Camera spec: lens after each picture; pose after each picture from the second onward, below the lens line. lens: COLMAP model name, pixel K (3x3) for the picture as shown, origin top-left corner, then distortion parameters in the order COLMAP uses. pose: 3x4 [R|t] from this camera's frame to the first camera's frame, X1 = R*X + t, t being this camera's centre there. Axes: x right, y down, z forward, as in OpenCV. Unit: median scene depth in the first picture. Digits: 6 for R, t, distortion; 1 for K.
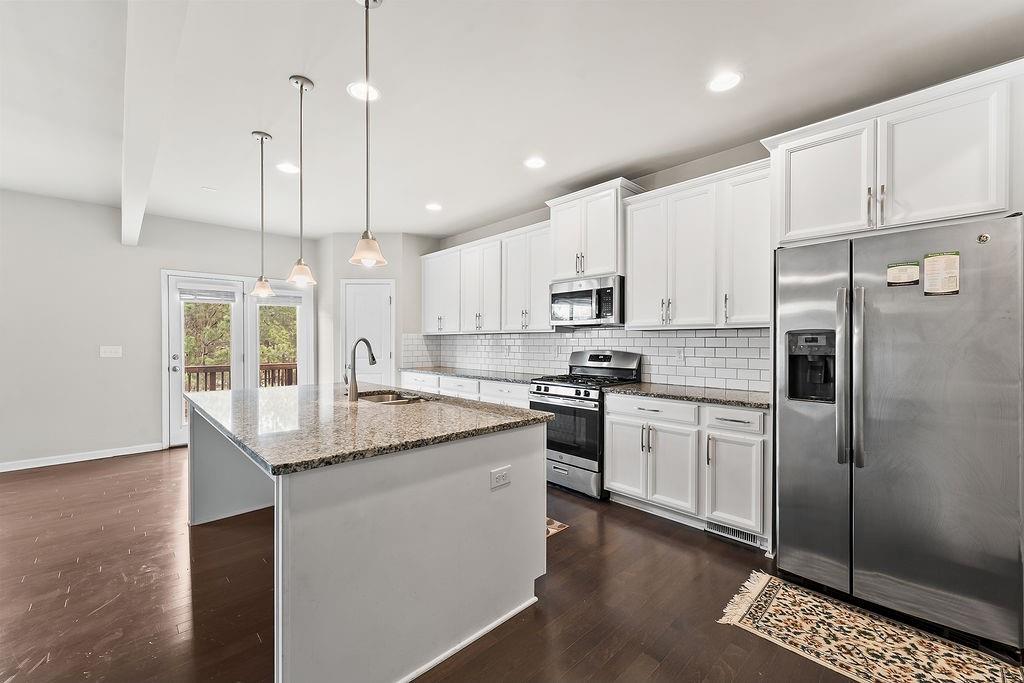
lens RADIAL K [[412.5, 0, 510.8], [0, 412.5, 343.2], [0, 0, 1]] dist [-0.003929, -0.000595]
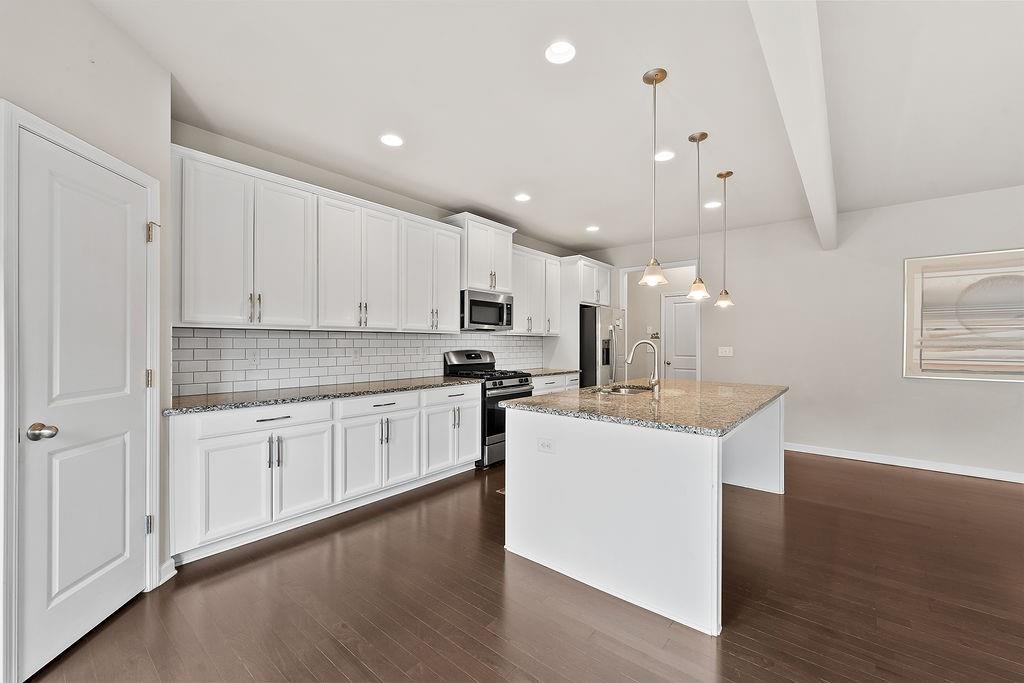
lens RADIAL K [[412.5, 0, 506.5], [0, 412.5, 345.5], [0, 0, 1]] dist [-0.003929, -0.000595]
pose [[-0.110180, -0.006702, 0.993889, -1.181932], [0.001178, 0.999976, 0.006874, -0.005106], [-0.993911, 0.001928, -0.110169, 1.206426]]
